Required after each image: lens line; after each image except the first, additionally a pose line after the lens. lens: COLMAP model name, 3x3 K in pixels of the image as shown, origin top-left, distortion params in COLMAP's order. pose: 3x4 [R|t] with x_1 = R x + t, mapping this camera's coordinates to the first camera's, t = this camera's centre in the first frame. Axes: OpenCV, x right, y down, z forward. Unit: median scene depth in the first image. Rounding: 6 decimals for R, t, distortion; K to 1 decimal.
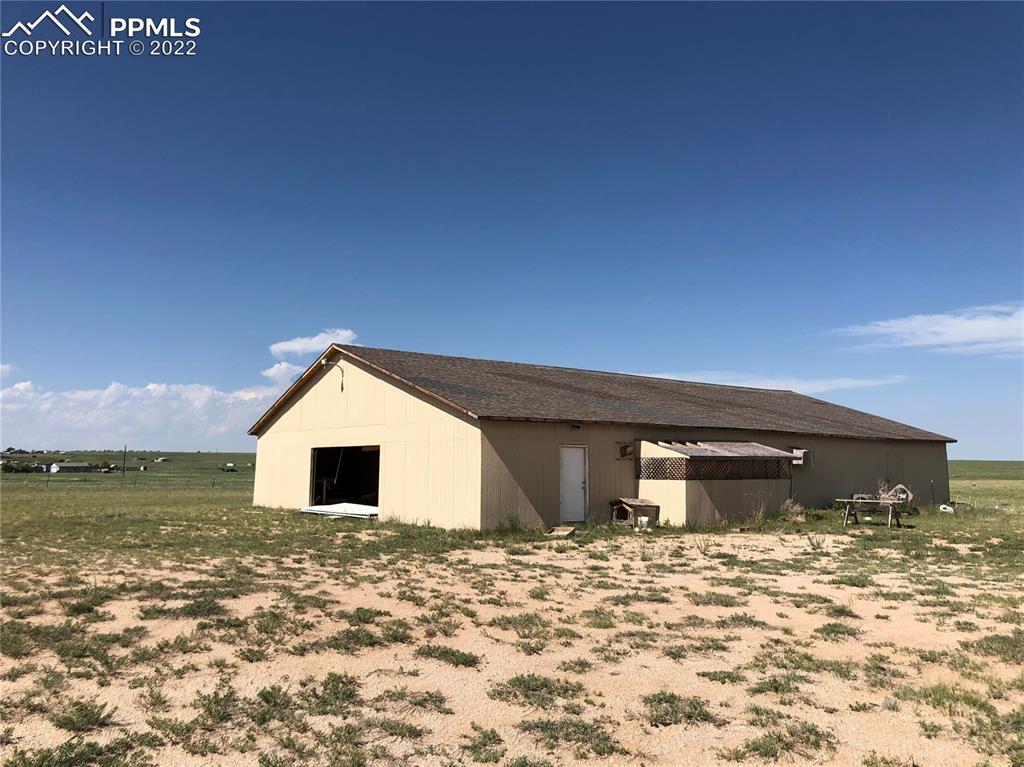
lens RADIAL K [[858.0, 0, 516.5], [0, 858.0, 381.5], [0, 0, 1]] dist [0.048835, -0.029051]
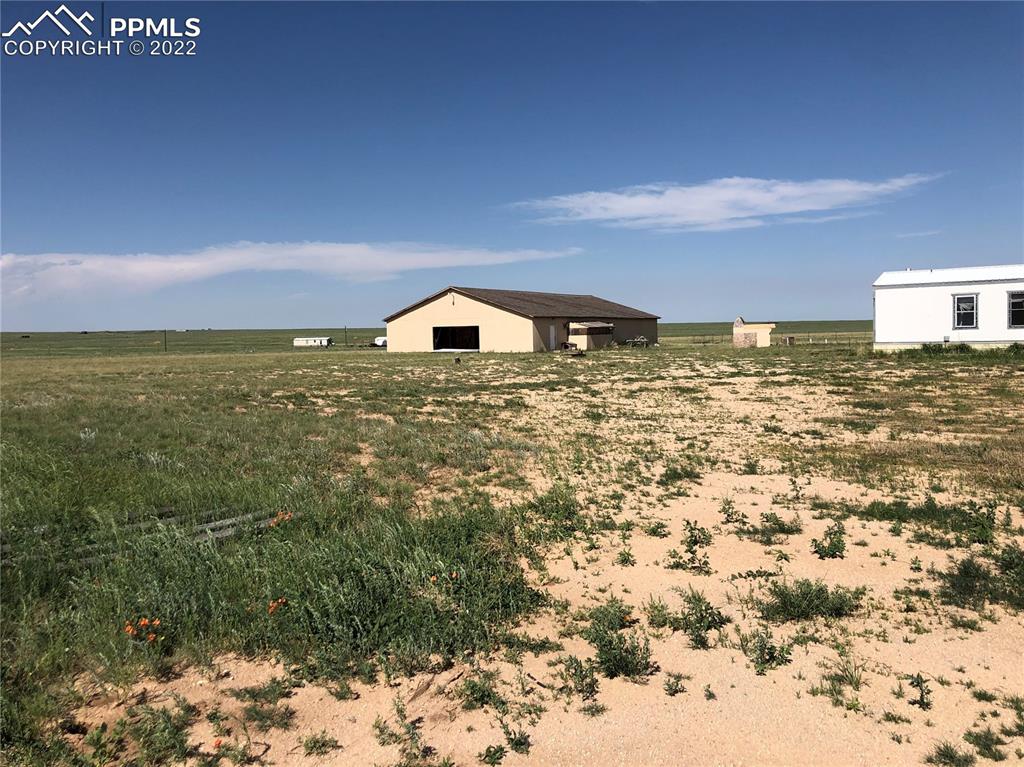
lens RADIAL K [[858.0, 0, 511.0], [0, 858.0, 382.9], [0, 0, 1]] dist [0.048835, -0.029051]
pose [[0.939443, -0.047937, 0.339337, -0.914449], [-0.006076, 0.987683, 0.156348, -0.159144], [-0.342652, -0.148942, 0.927581, -1.453270]]
